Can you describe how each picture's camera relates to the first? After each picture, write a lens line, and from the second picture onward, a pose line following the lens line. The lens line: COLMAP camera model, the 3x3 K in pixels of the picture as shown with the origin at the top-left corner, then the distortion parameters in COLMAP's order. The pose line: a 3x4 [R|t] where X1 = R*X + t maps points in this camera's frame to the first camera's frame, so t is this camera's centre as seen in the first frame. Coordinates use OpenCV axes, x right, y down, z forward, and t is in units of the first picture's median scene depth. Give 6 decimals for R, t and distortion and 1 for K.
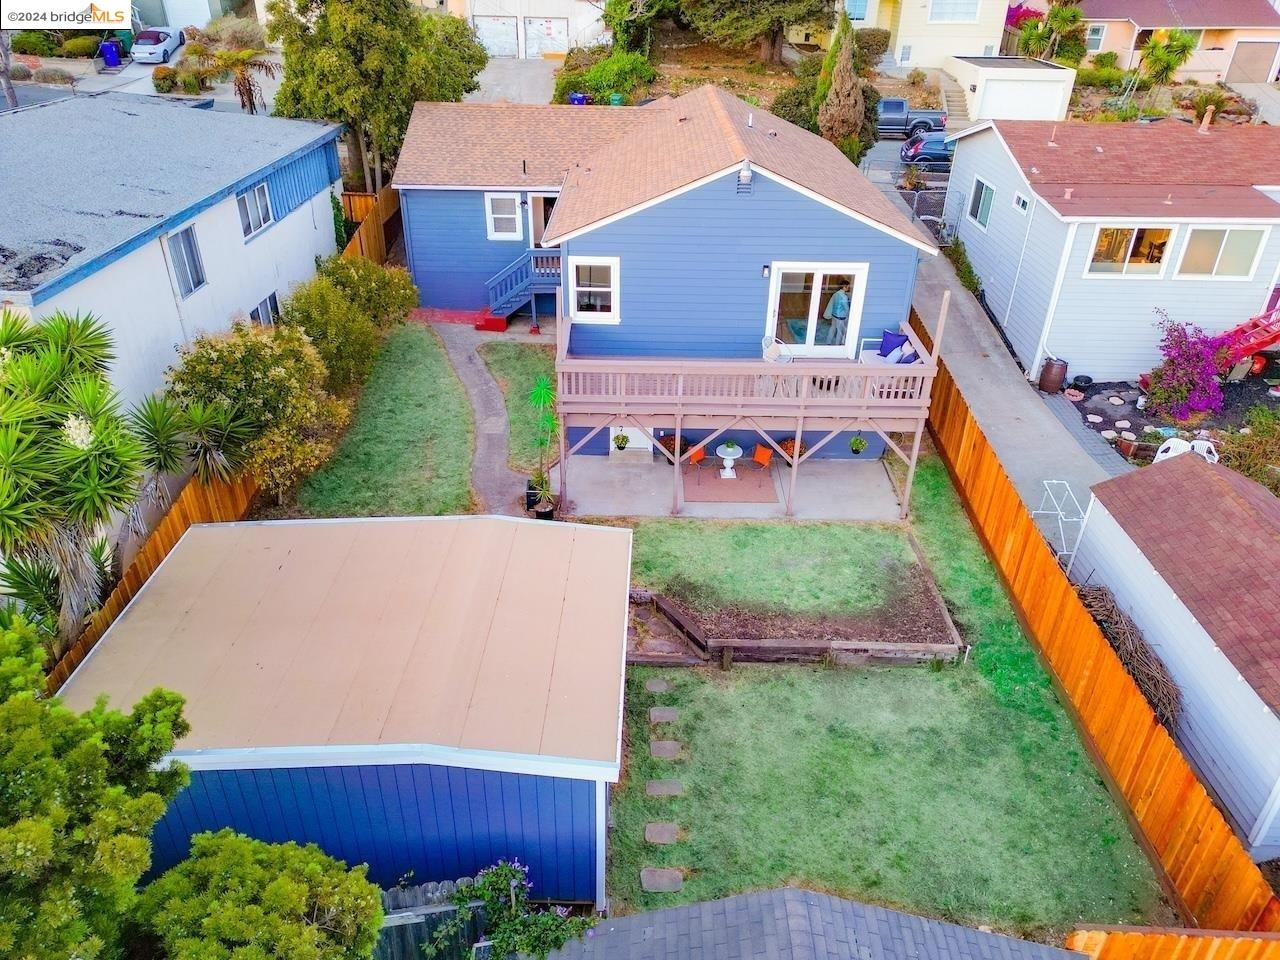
lens RADIAL K [[896.3, 0, 636.2], [0, 896.3, 475.2], [0, 0, 1]] dist [0.075221, -0.067272]
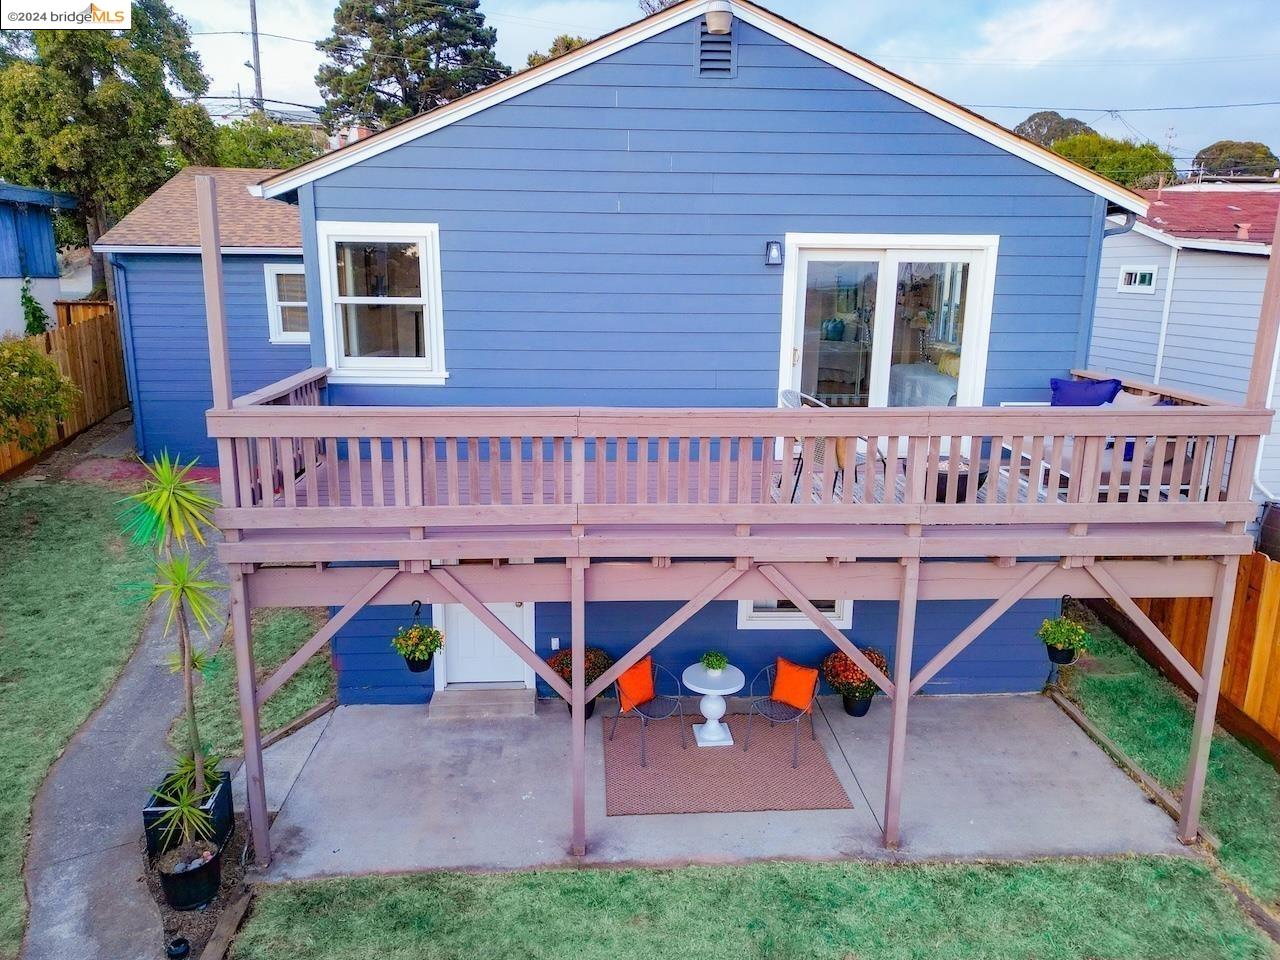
lens RADIAL K [[896.3, 0, 636.2], [0, 896.3, 475.2], [0, 0, 1]] dist [0.075221, -0.067272]
pose [[0.997872, -0.020519, 0.061891, 0.046804], [0.038118, 0.953679, -0.298402, 0.007344], [-0.052901, 0.300126, 0.952432, 0.610811]]
